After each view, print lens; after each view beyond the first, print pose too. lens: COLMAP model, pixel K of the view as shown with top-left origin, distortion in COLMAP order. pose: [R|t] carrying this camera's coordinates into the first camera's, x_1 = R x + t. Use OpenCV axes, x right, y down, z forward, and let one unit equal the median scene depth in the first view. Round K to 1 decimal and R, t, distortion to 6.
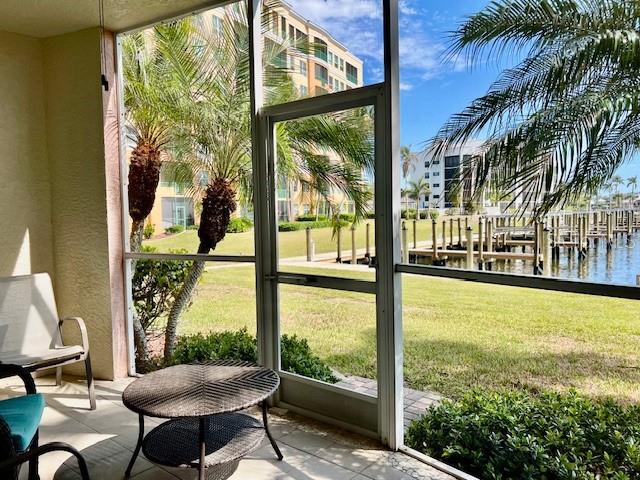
lens RADIAL K [[483.8, 0, 320.0], [0, 483.8, 240.0], [0, 0, 1]] dist [0.026447, -0.005087]
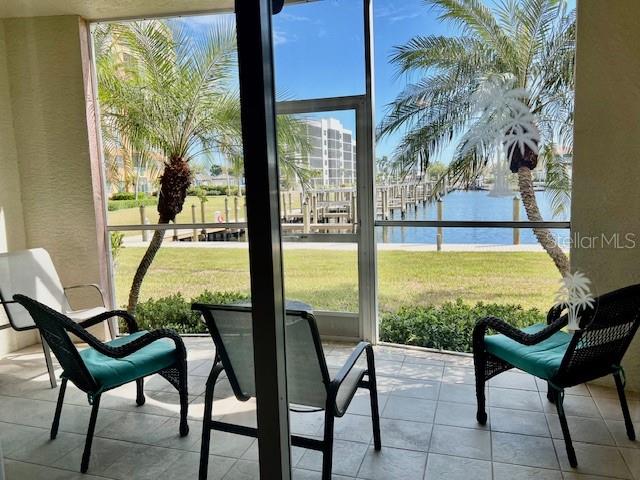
lens RADIAL K [[483.8, 0, 320.0], [0, 483.8, 240.0], [0, 0, 1]] dist [0.026447, -0.005087]
pose [[0.927079, -0.053125, 0.371081, -0.324215], [0.035601, 0.997910, 0.053920, 0.014618], [-0.373171, -0.036777, 0.927034, -0.182290]]
